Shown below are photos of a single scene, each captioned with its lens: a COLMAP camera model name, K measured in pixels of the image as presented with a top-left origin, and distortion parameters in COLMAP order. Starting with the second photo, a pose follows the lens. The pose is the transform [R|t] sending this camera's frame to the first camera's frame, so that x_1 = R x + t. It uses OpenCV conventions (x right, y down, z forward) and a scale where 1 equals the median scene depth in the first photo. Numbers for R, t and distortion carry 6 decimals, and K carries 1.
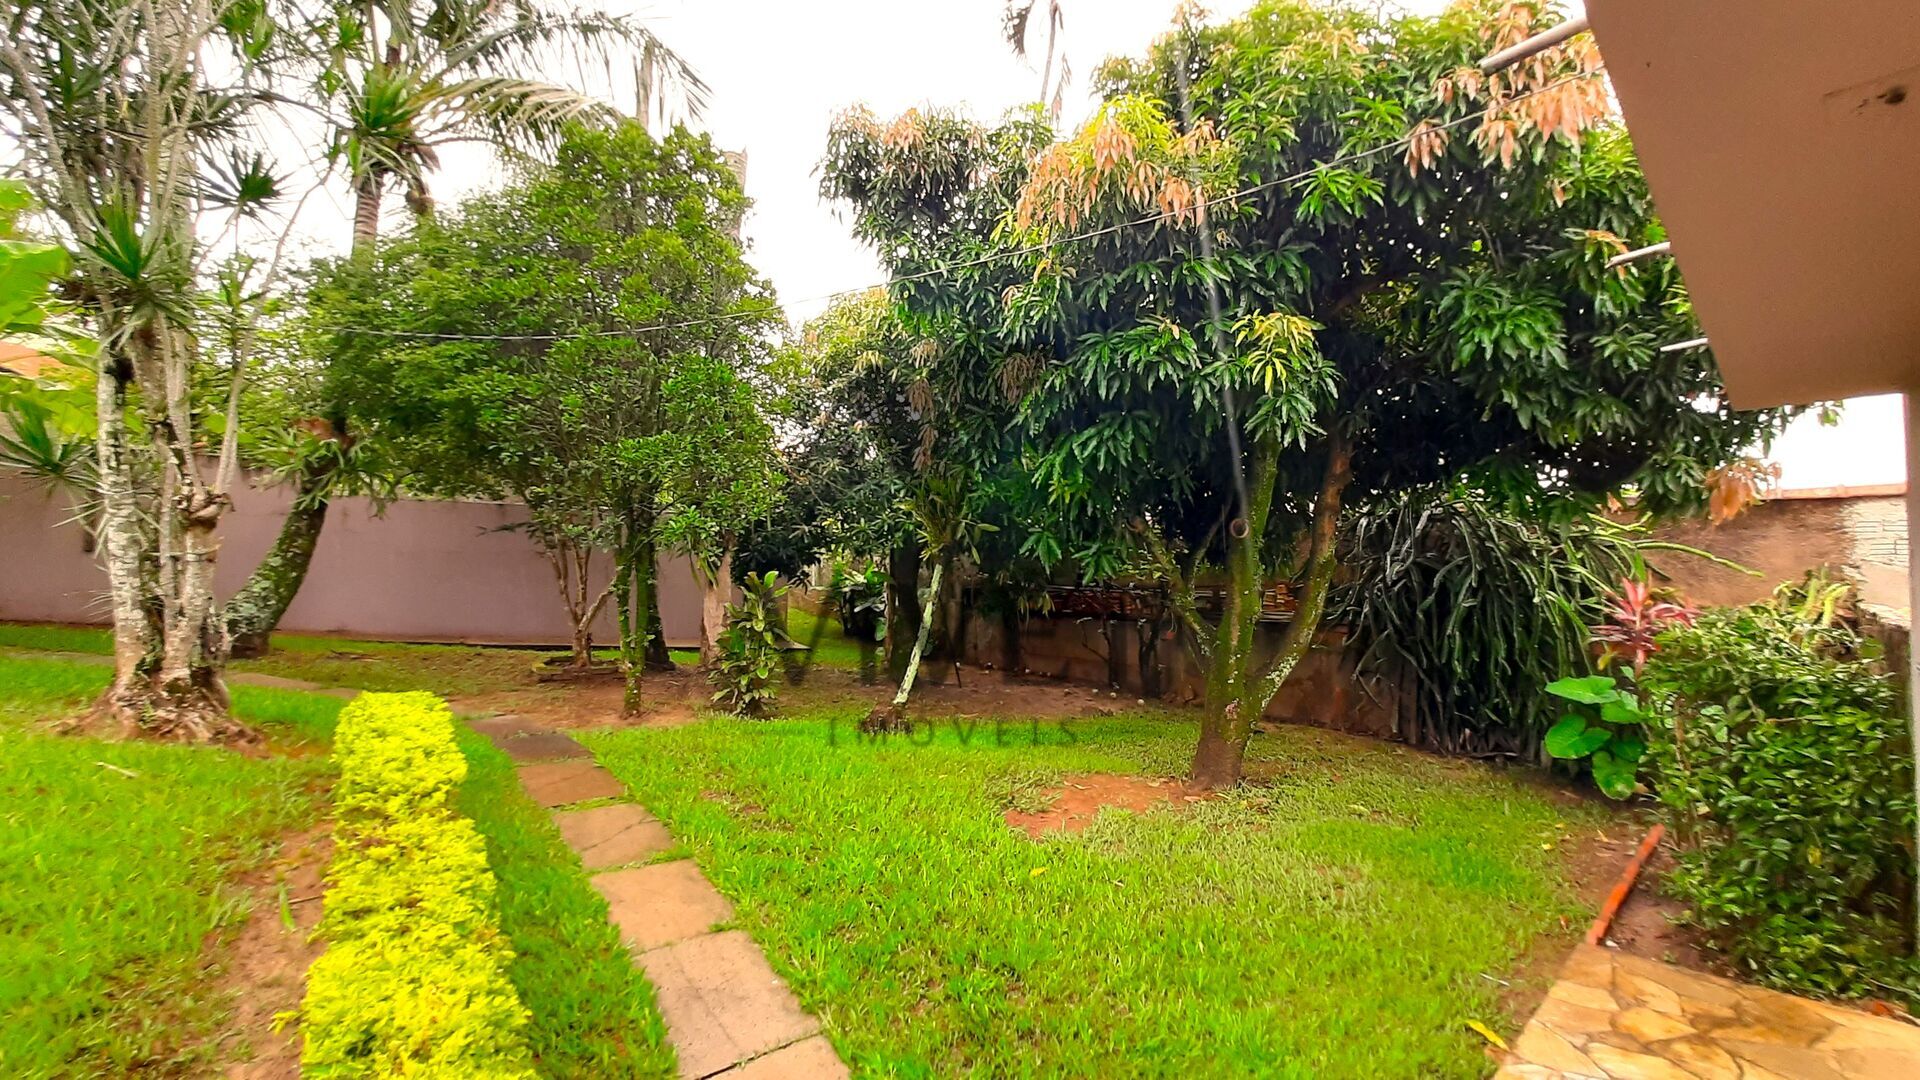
lens RADIAL K [[742.5, 0, 971.2], [0, 742.5, 543.3], [0, 0, 1]] dist [-0.003562, 0.000409]
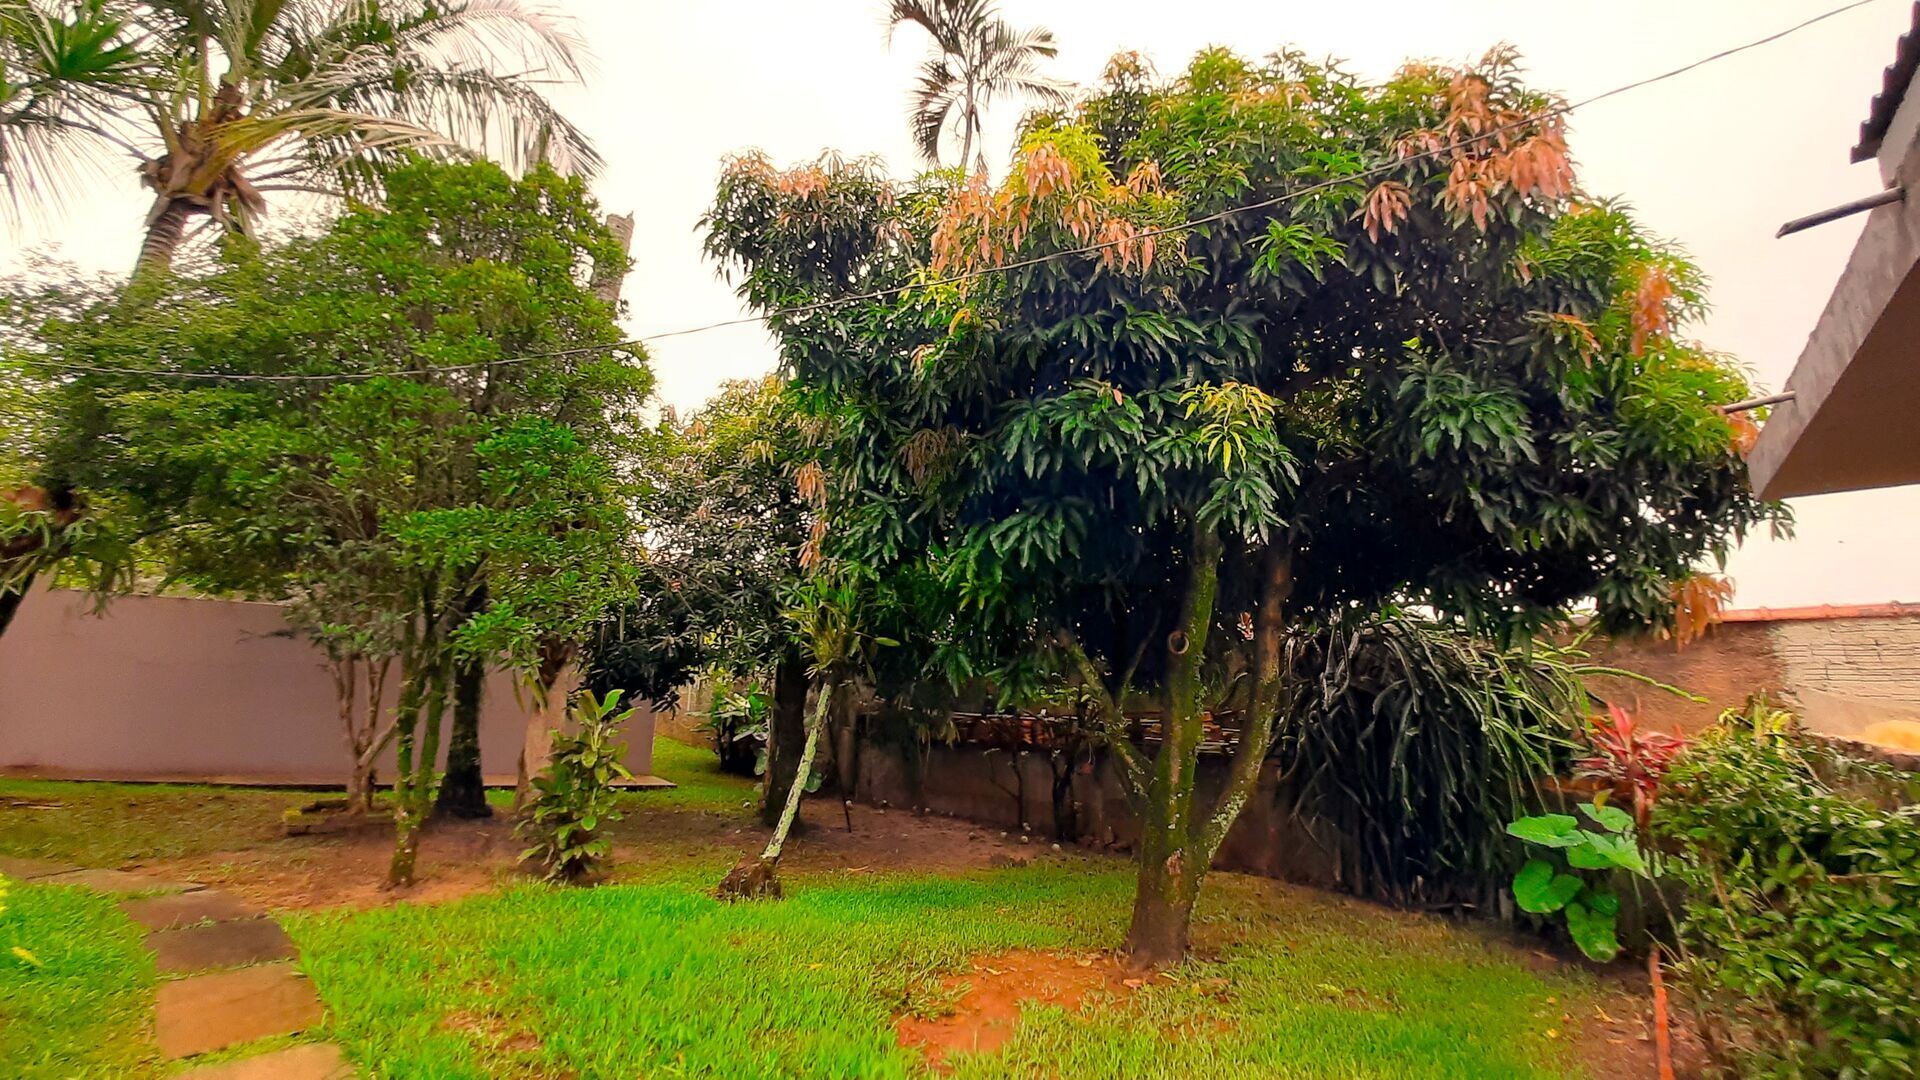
lens RADIAL K [[742.5, 0, 971.2], [0, 742.5, 543.3], [0, 0, 1]] dist [-0.003562, 0.000409]
pose [[0.991219, 0.034021, 0.127780, 0.007396], [-0.012079, 0.985592, -0.168709, 0.014833], [-0.131678, 0.165684, 0.977348, 0.165725]]
